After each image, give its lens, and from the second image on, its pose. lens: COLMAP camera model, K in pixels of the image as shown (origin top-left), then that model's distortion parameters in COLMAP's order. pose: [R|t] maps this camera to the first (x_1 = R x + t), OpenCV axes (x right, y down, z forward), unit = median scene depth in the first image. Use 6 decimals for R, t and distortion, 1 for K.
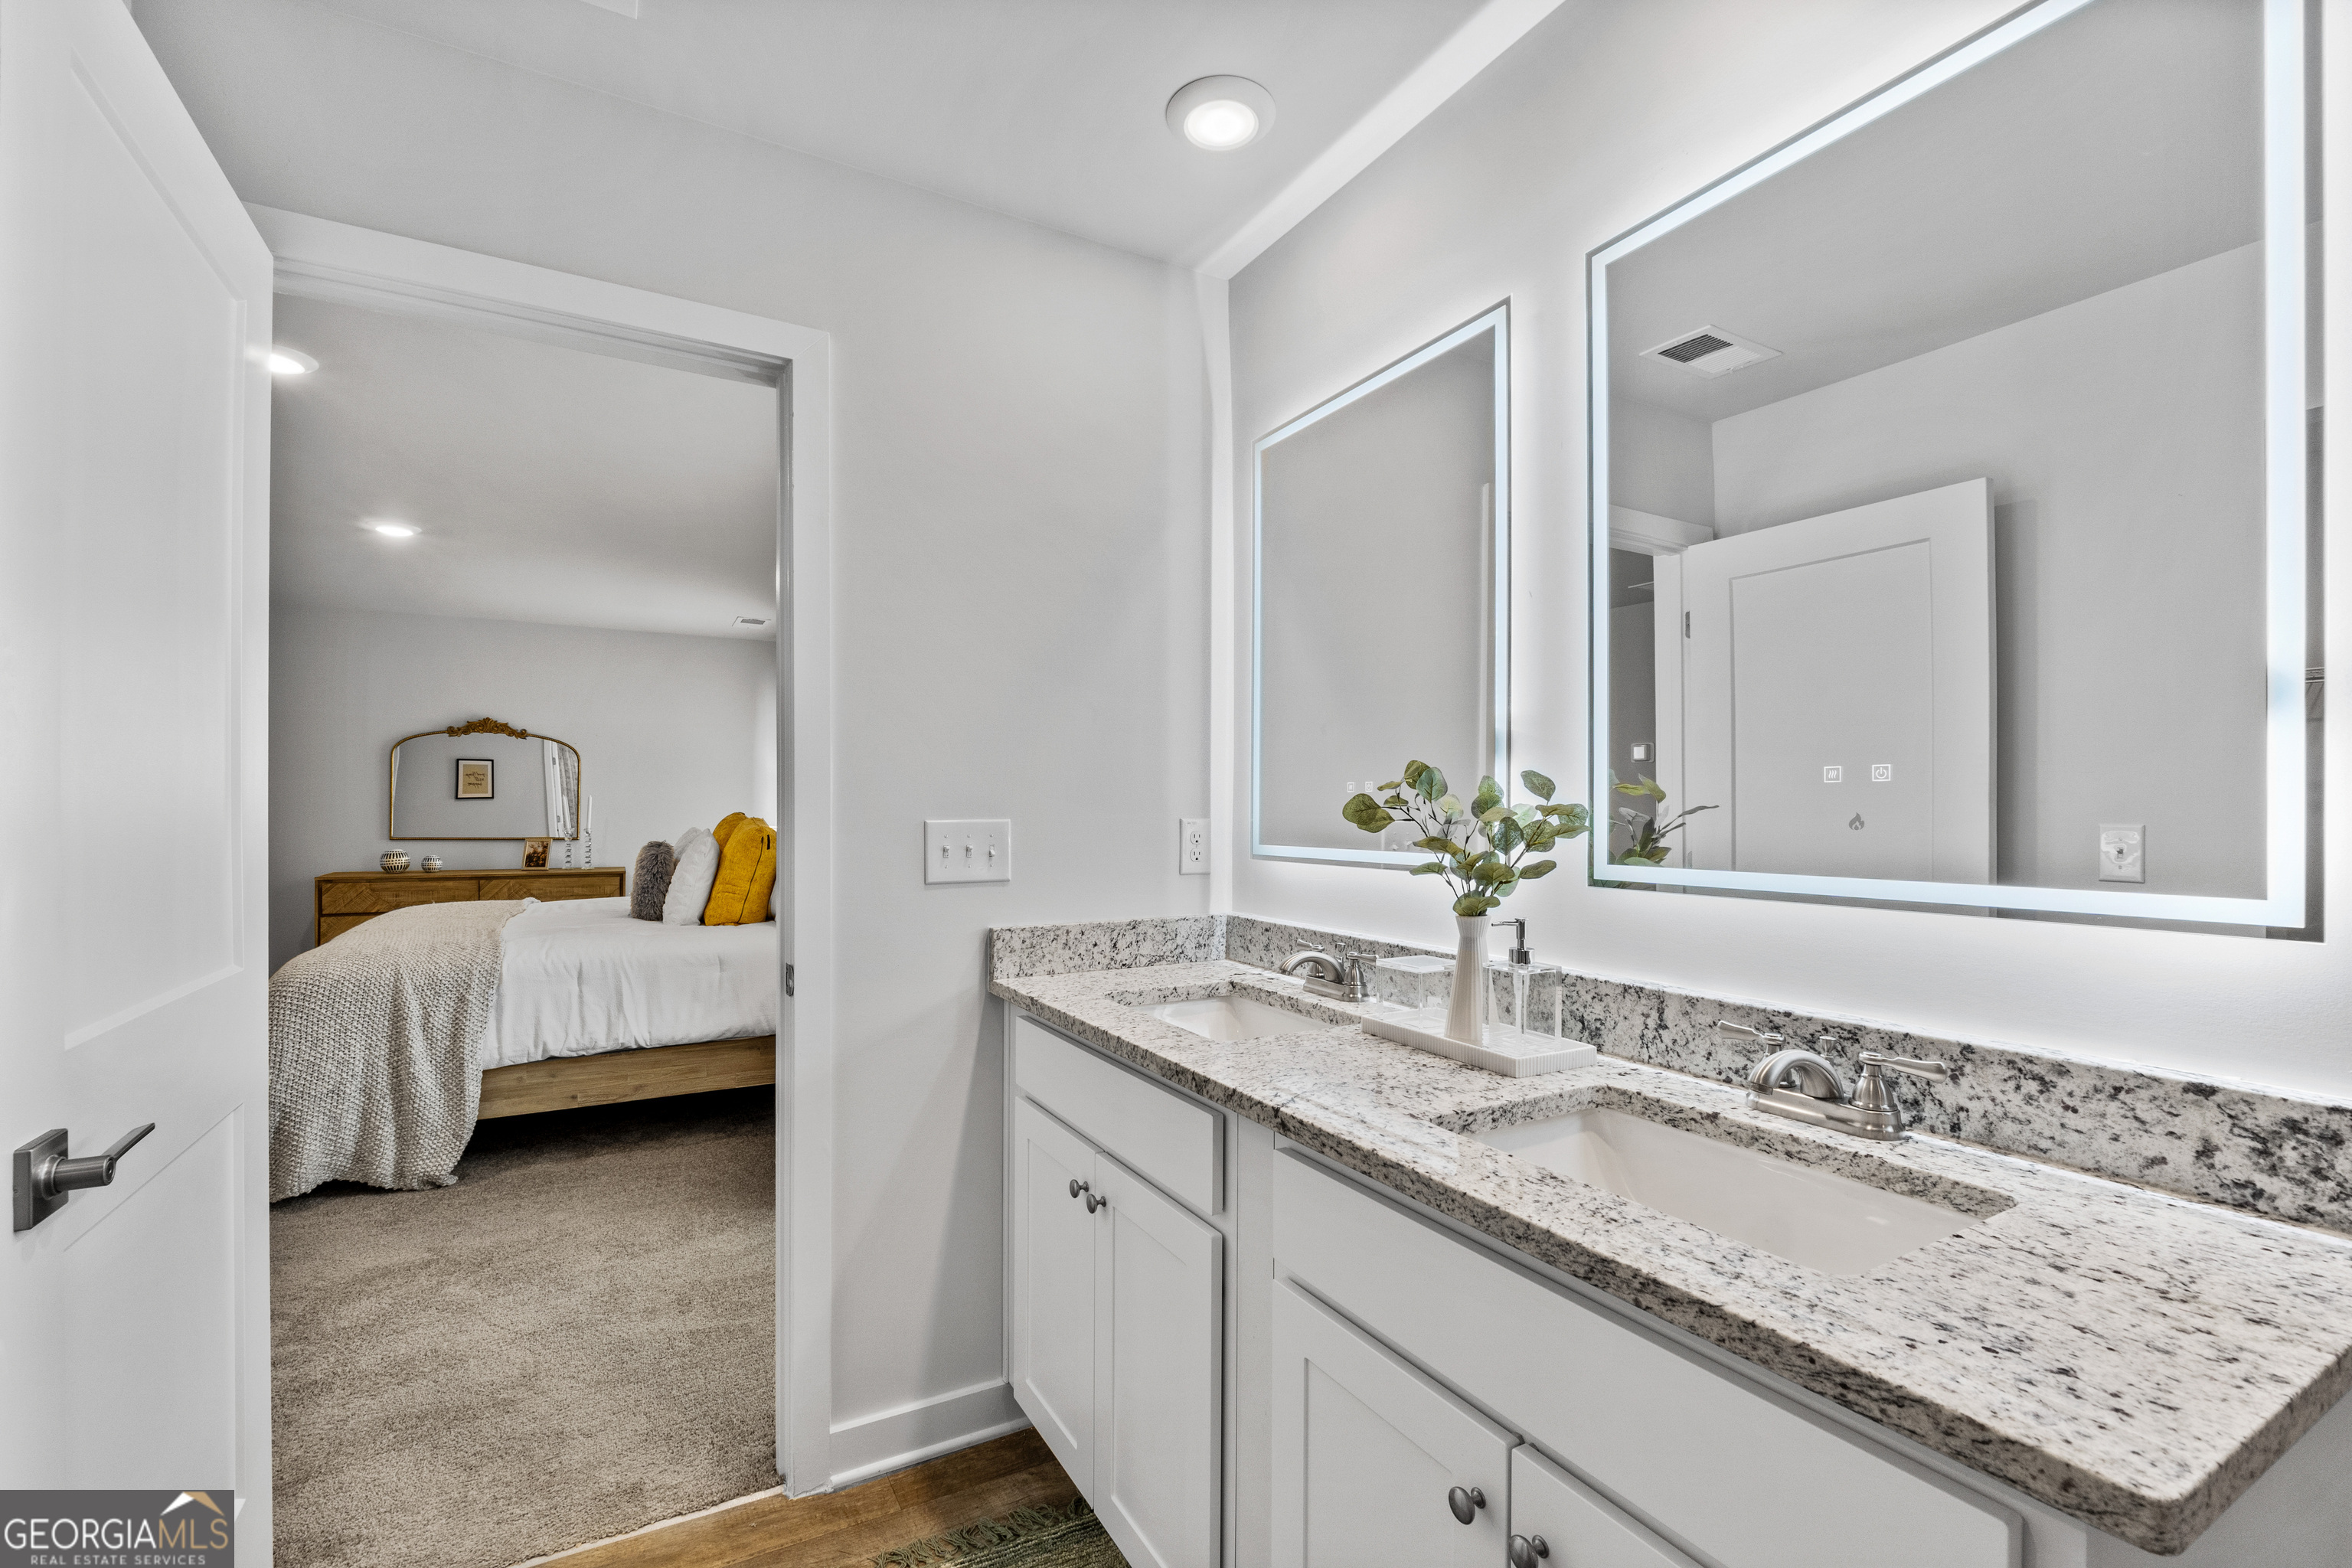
lens RADIAL K [[1005.9, 0, 1154.0], [0, 1005.9, 800.6], [0, 0, 1]] dist [-0.013778, 0.001616]
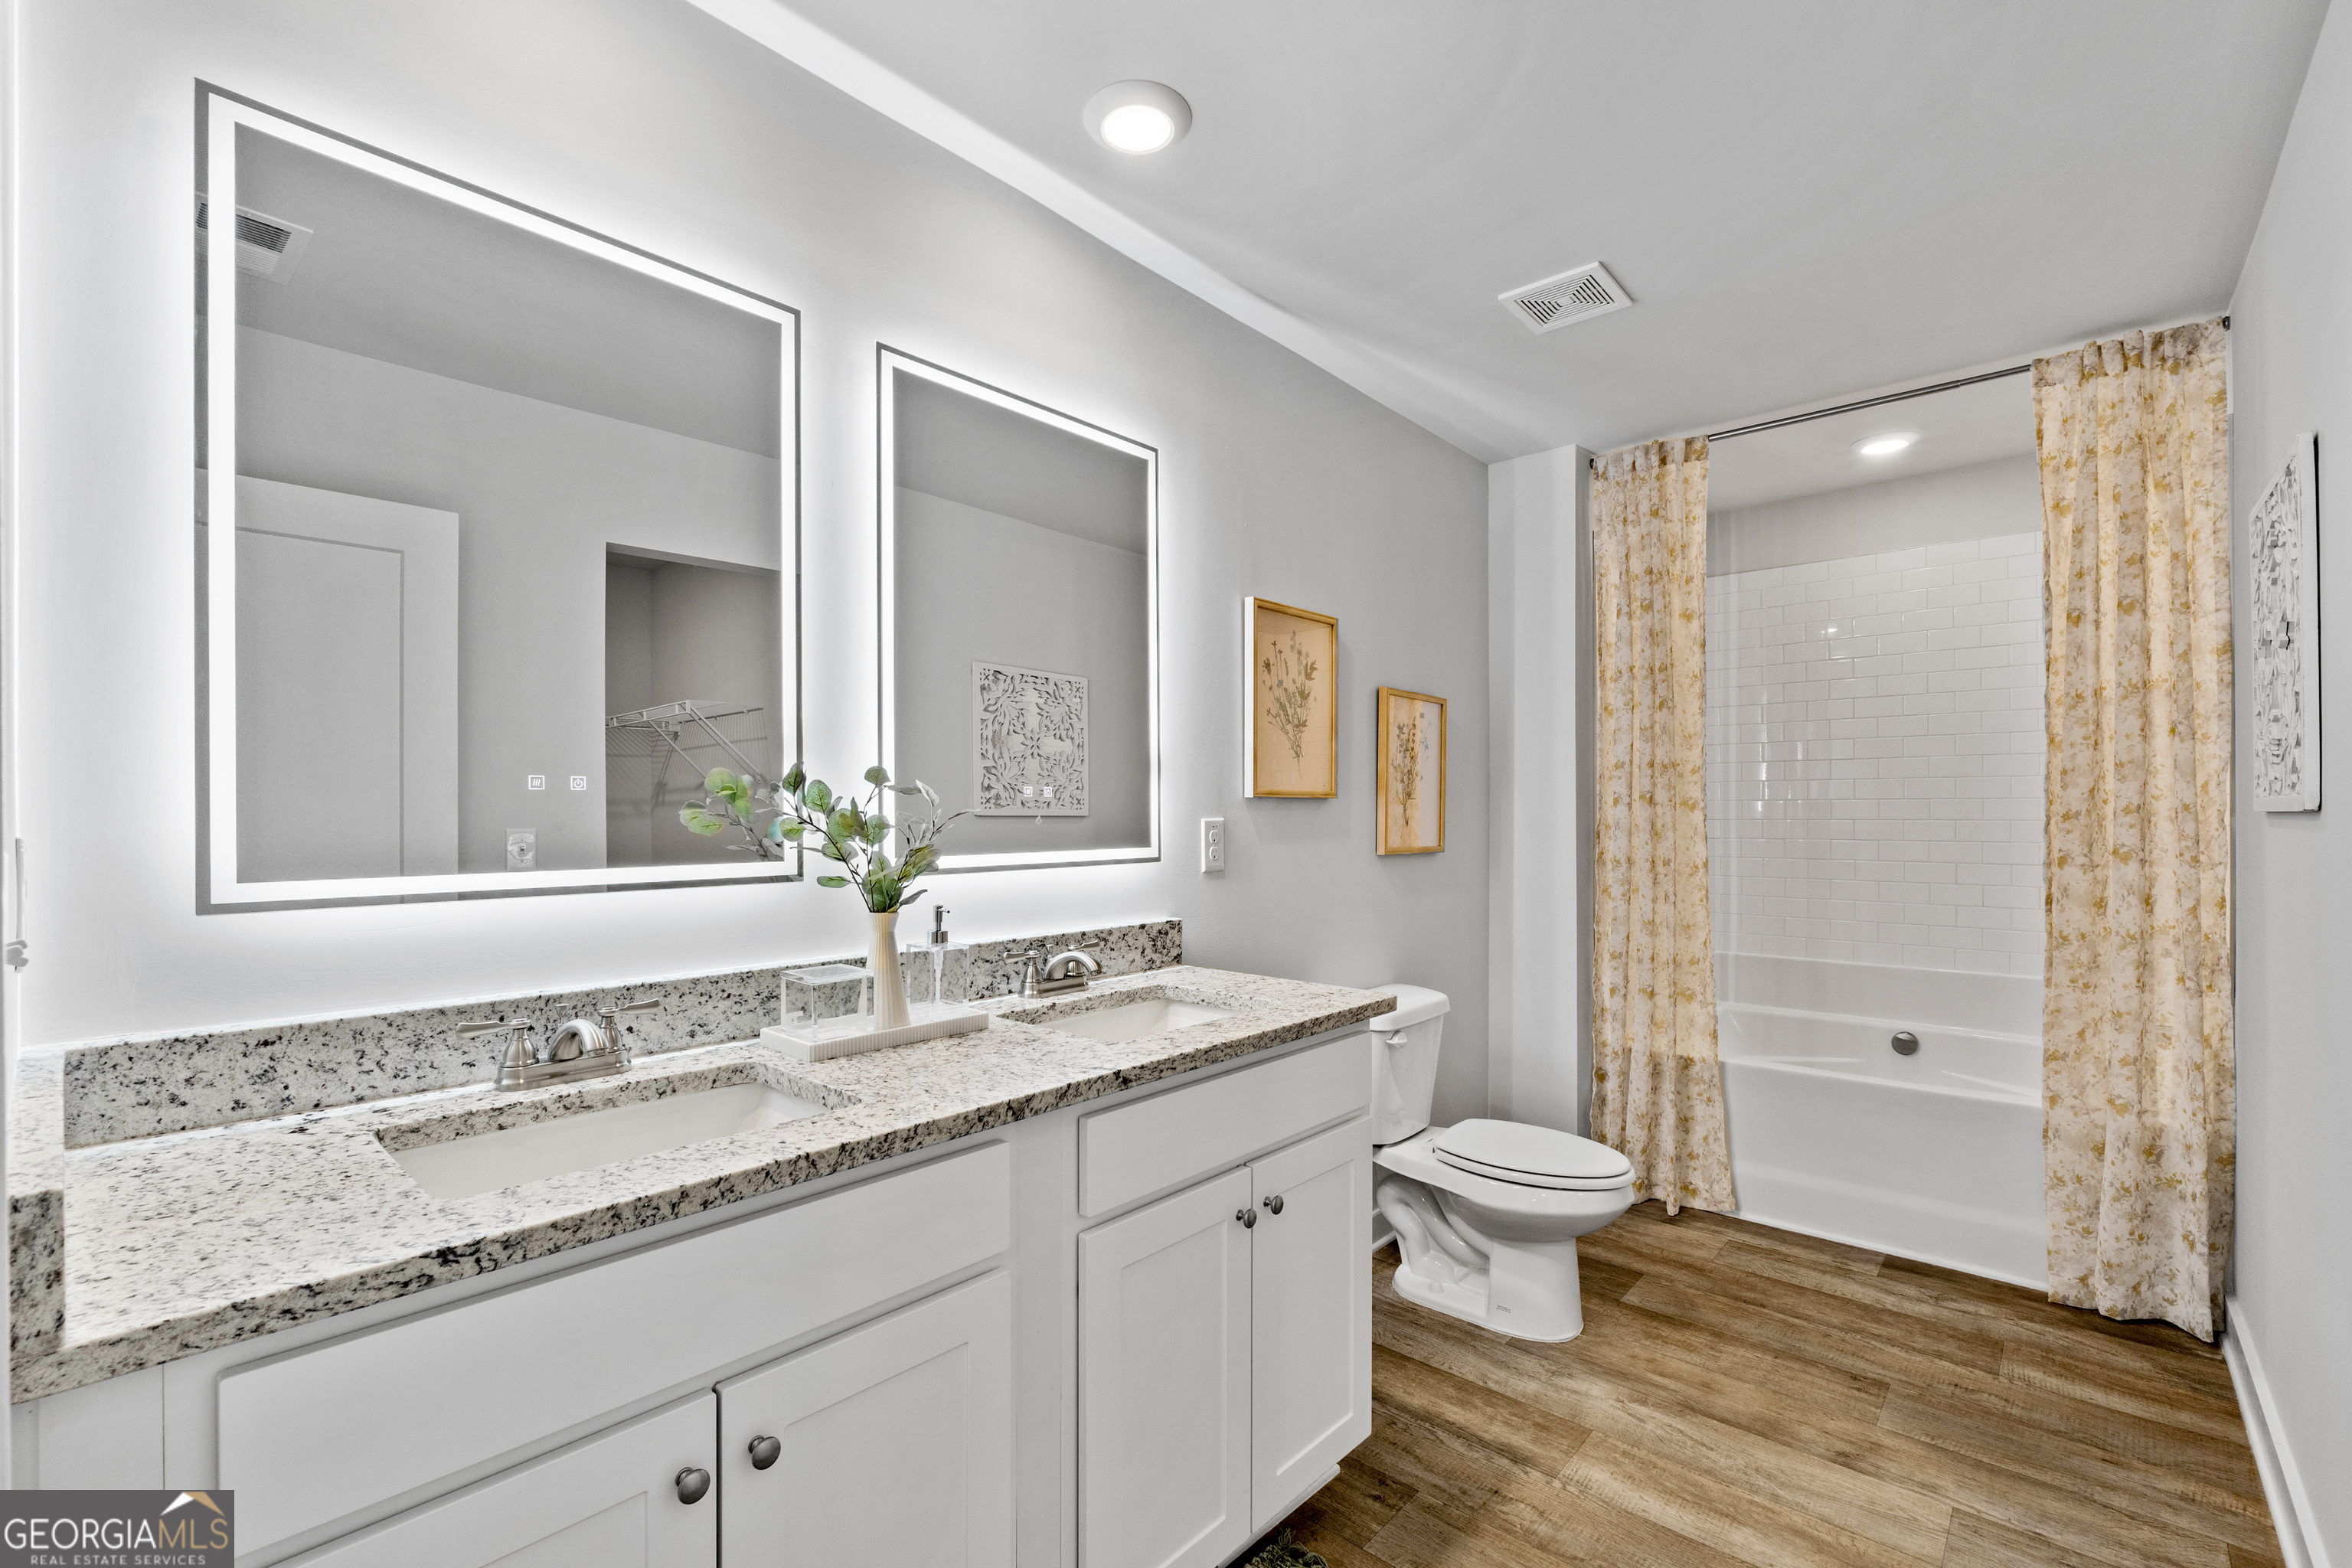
lens RADIAL K [[1005.9, 0, 1169.0], [0, 1005.9, 805.5], [0, 0, 1]] dist [-0.013778, 0.001616]
pose [[-0.330551, 0.008227, 0.943752, -0.911769], [-0.003700, 0.999943, -0.010013, 0.012045], [-0.943781, -0.006802, -0.330502, 1.225006]]
